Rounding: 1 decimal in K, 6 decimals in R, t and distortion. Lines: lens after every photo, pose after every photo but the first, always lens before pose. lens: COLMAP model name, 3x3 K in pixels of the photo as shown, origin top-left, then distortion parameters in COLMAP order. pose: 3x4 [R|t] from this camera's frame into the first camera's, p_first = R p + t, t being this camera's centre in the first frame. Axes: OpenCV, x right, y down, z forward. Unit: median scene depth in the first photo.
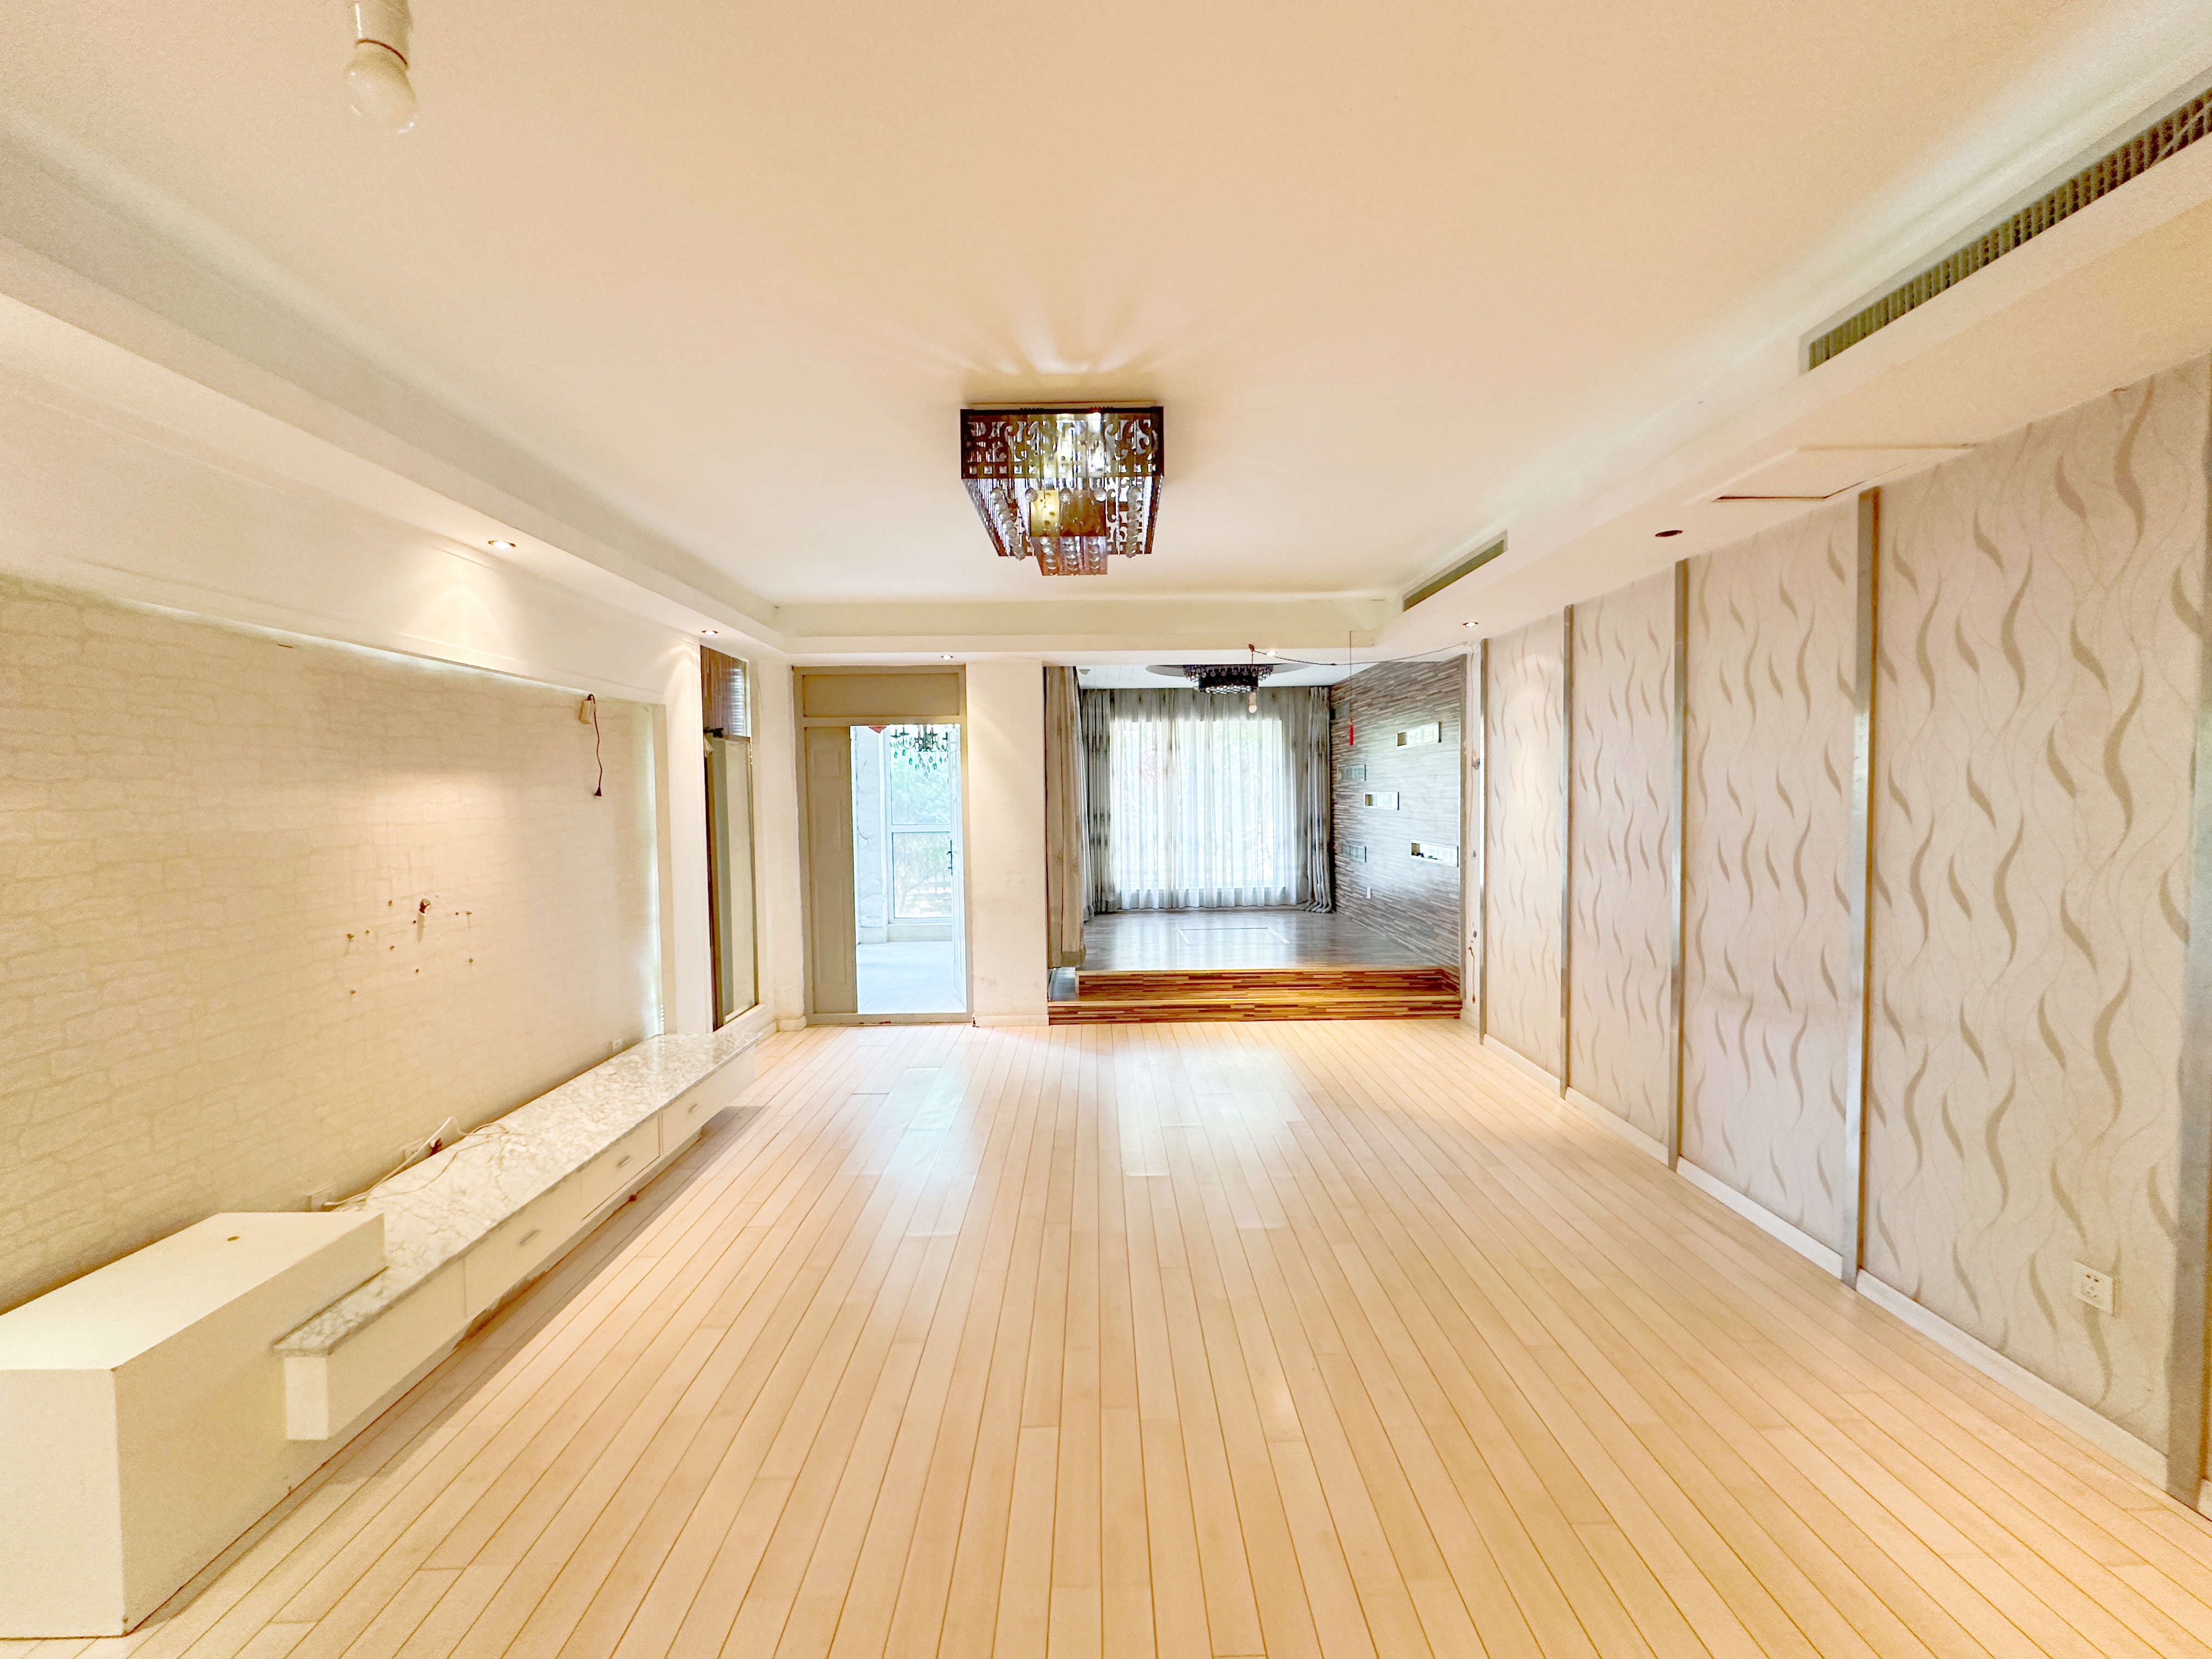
lens RADIAL K [[879.8, 0, 1110.3], [0, 879.8, 829.8], [0, 0, 1]] dist [-0.001571, 0.001369]
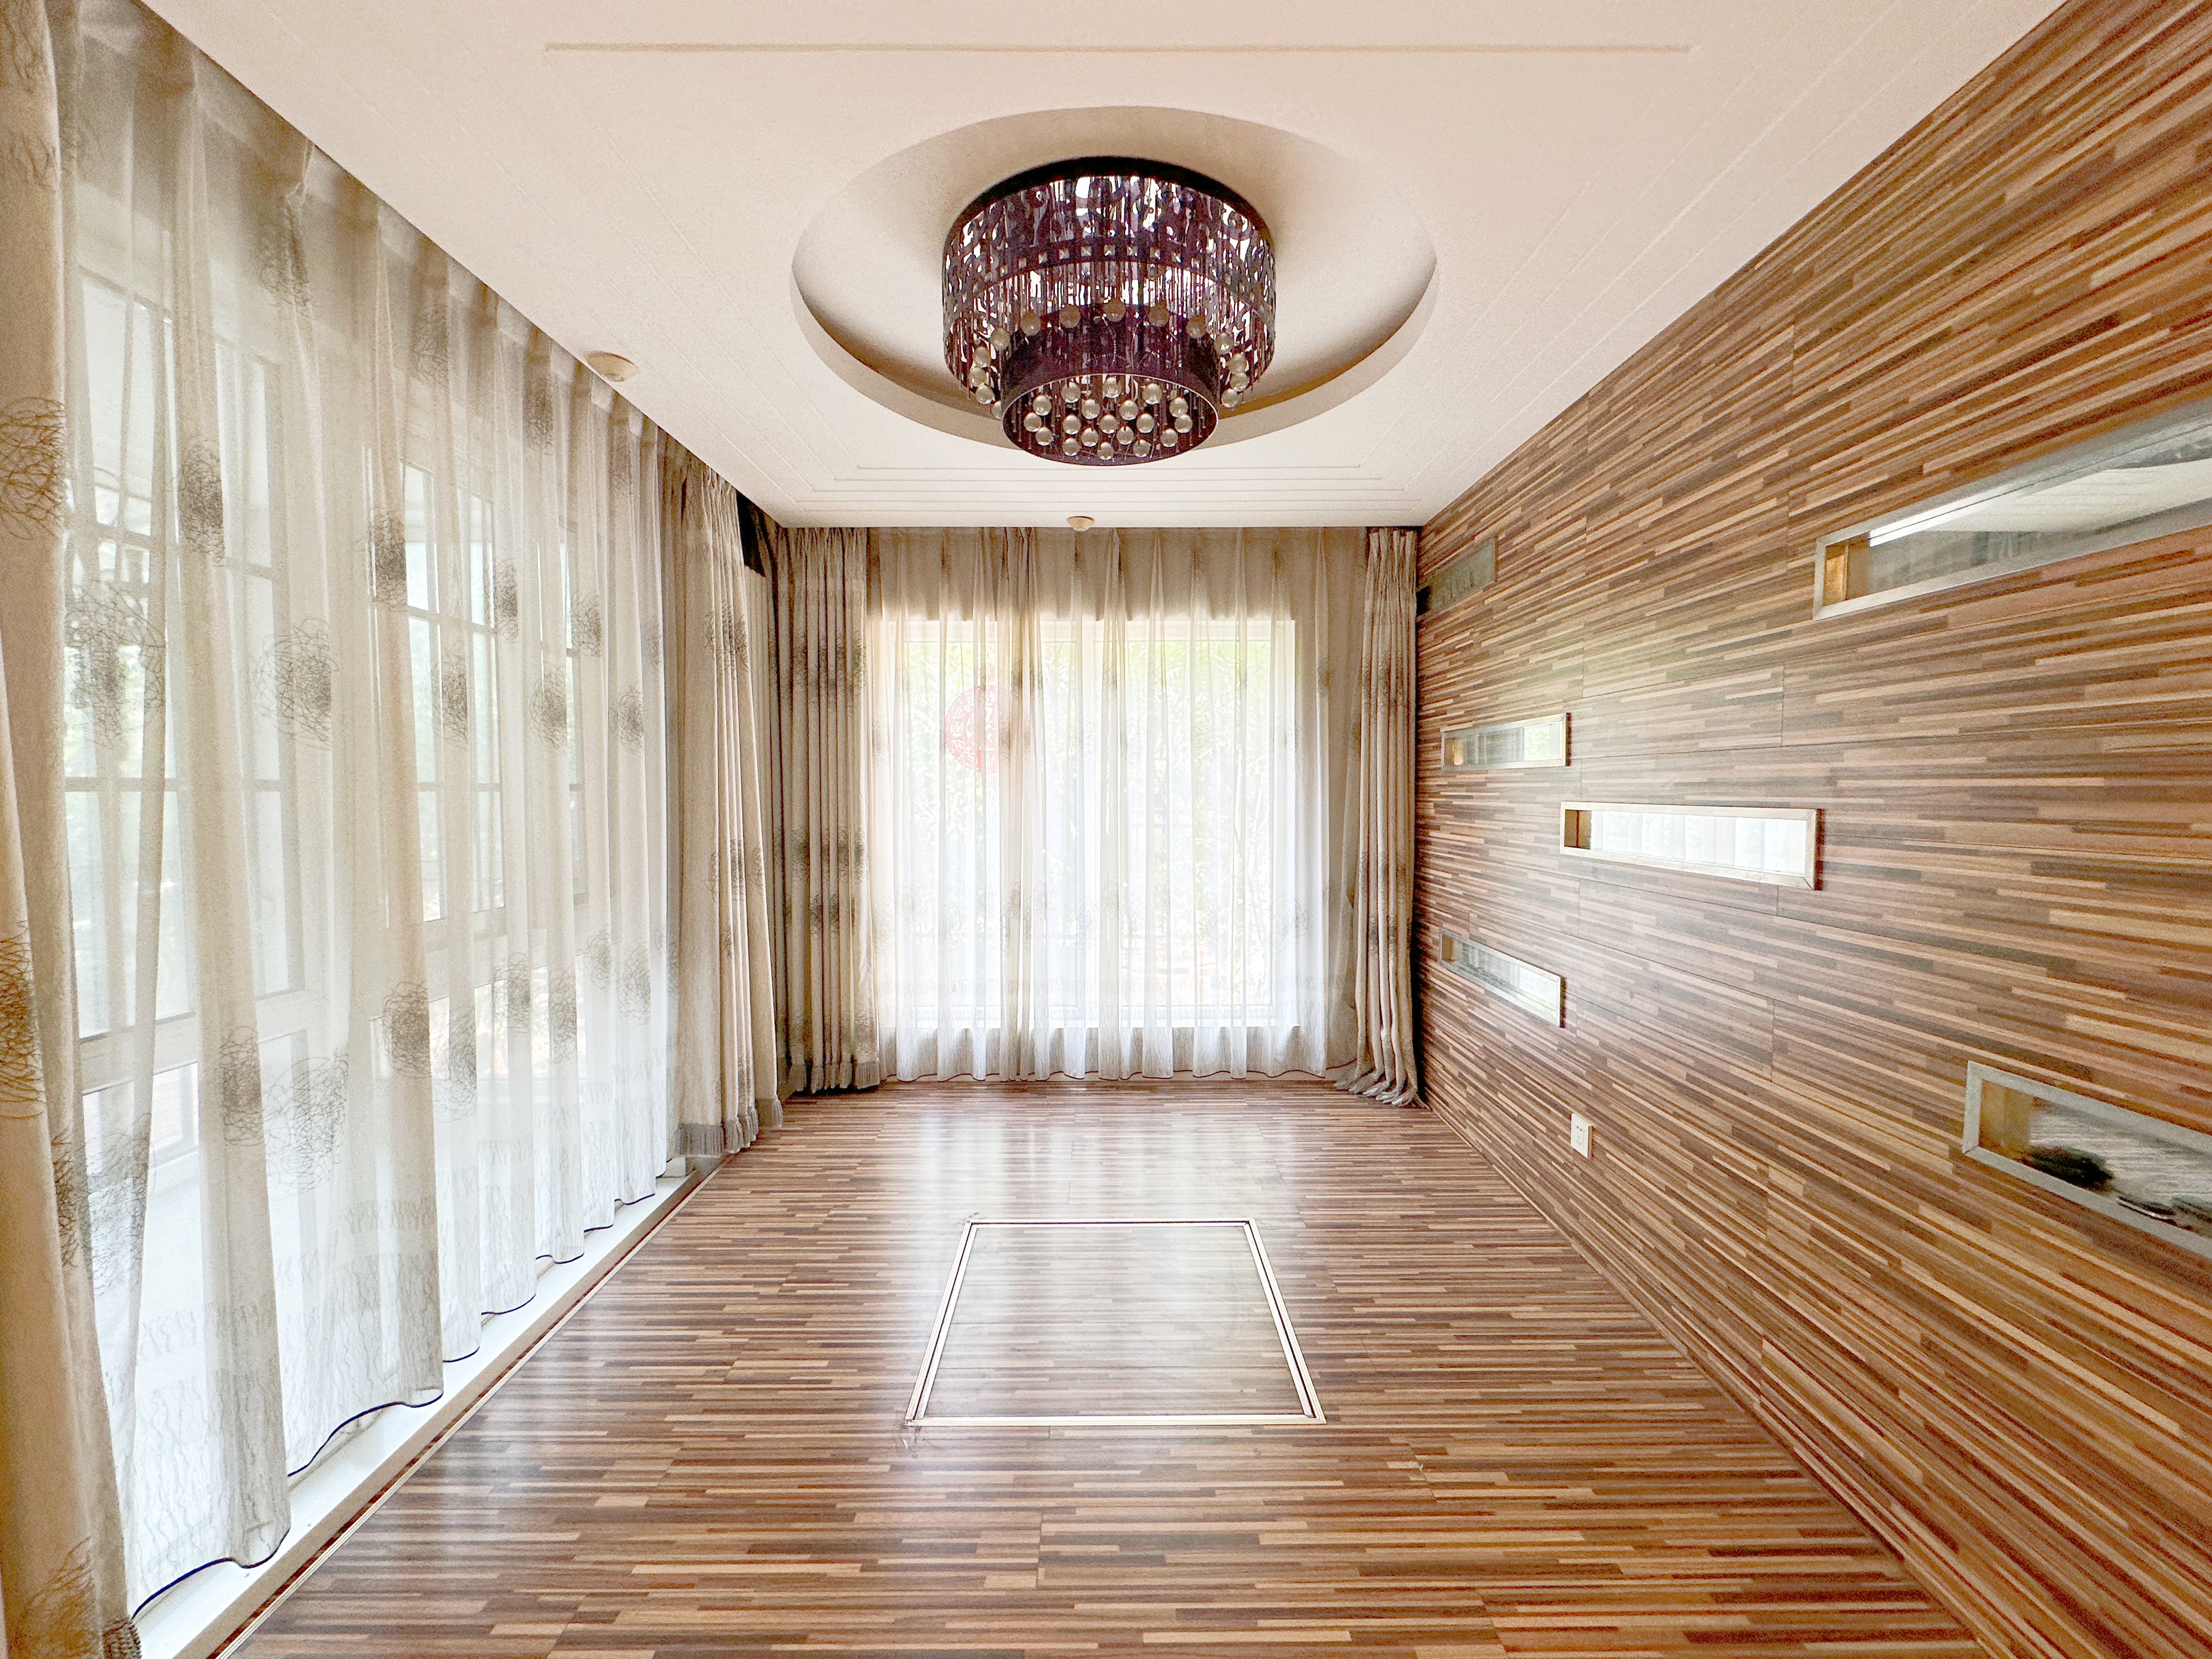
lens RADIAL K [[879.8, 0, 1103.0], [0, 879.8, 821.9], [0, 0, 1]] dist [-0.001571, 0.001369]
pose [[0.999840, 0.013319, -0.011942, 0.113011], [-0.013406, 0.999884, -0.007202, -0.027199], [0.011844, 0.007361, 0.999903, 0.596297]]
